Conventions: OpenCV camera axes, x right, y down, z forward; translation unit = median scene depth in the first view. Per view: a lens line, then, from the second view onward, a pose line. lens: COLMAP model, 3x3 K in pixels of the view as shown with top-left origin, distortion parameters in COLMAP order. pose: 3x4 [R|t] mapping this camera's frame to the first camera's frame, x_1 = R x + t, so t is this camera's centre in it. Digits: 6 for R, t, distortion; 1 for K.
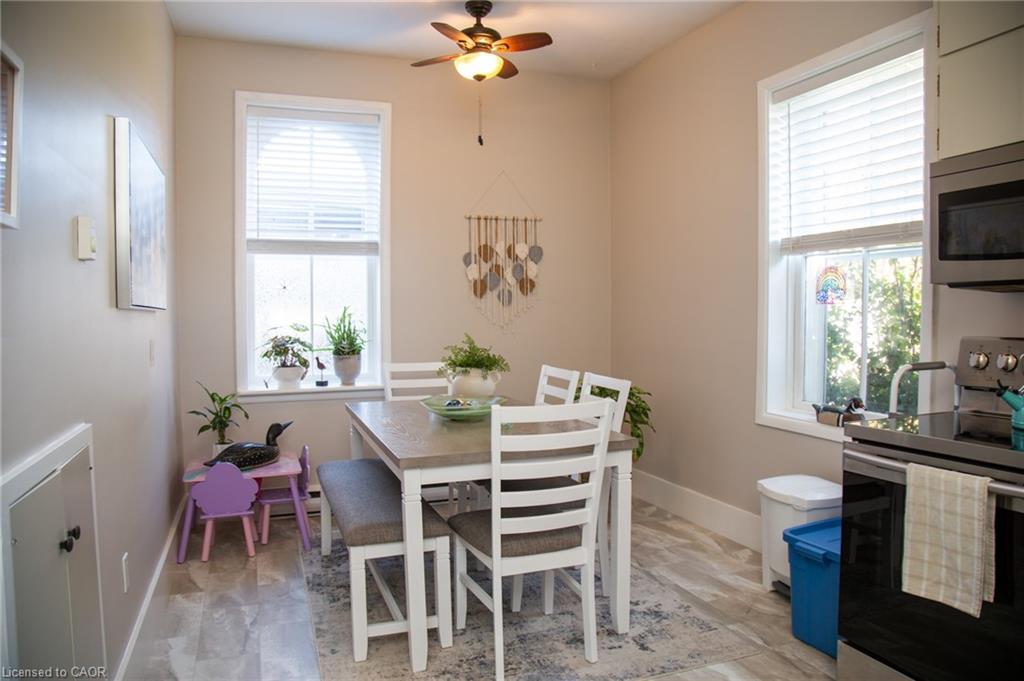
lens RADIAL K [[693.8, 0, 511.6], [0, 693.8, 343.7], [0, 0, 1]] dist [-0.115784, 0.047440]
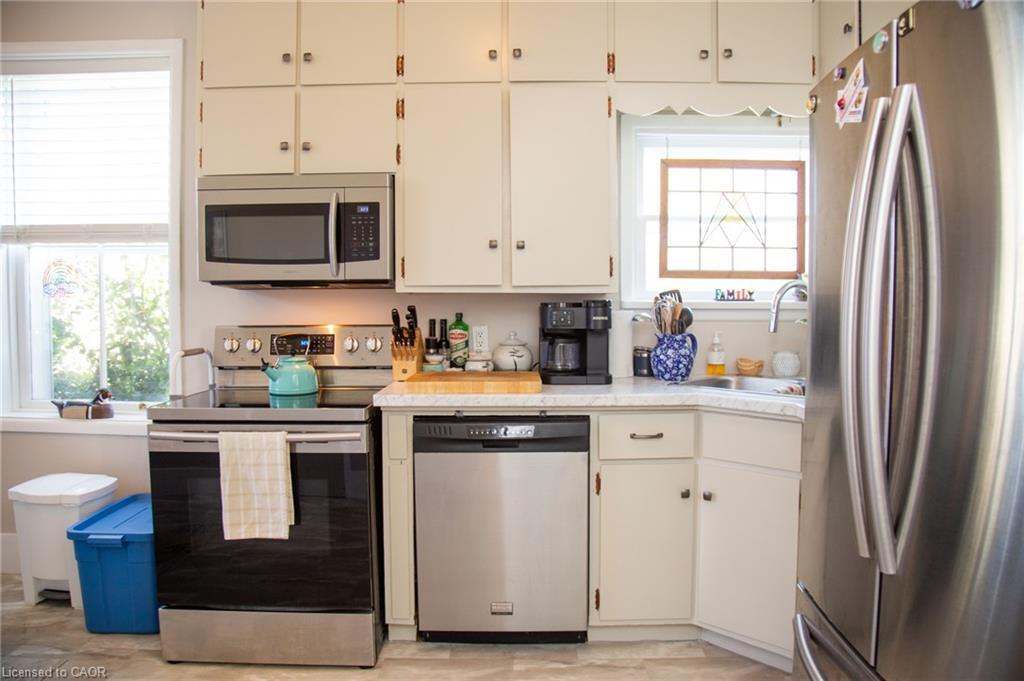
lens RADIAL K [[693.8, 0, 519.0], [0, 693.8, 339.0], [0, 0, 1]] dist [-0.115784, 0.047440]
pose [[0.358957, -0.034889, 0.932702, -0.250508], [0.034202, 0.999122, 0.024210, 0.001688], [-0.932727, 0.023210, 0.359835, 0.048942]]
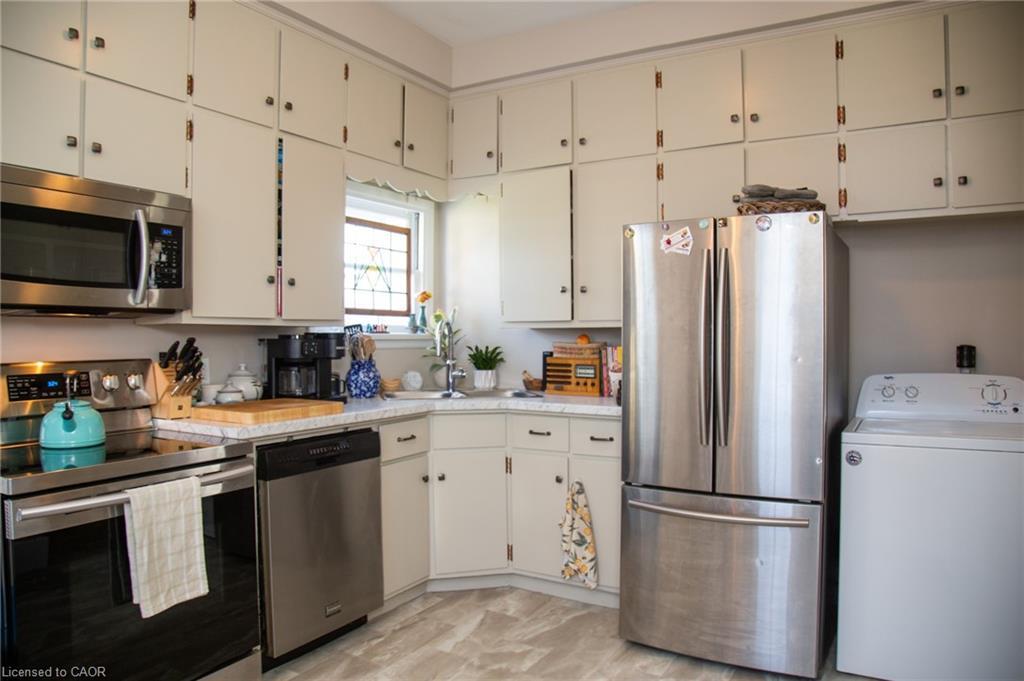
lens RADIAL K [[693.8, 0, 520.1], [0, 693.8, 344.2], [0, 0, 1]] dist [-0.115784, 0.047440]
pose [[-0.617414, 0.004320, 0.786626, -0.397335], [0.041171, 0.998792, 0.026830, -0.028062], [-0.785560, 0.048952, -0.616846, 0.862064]]
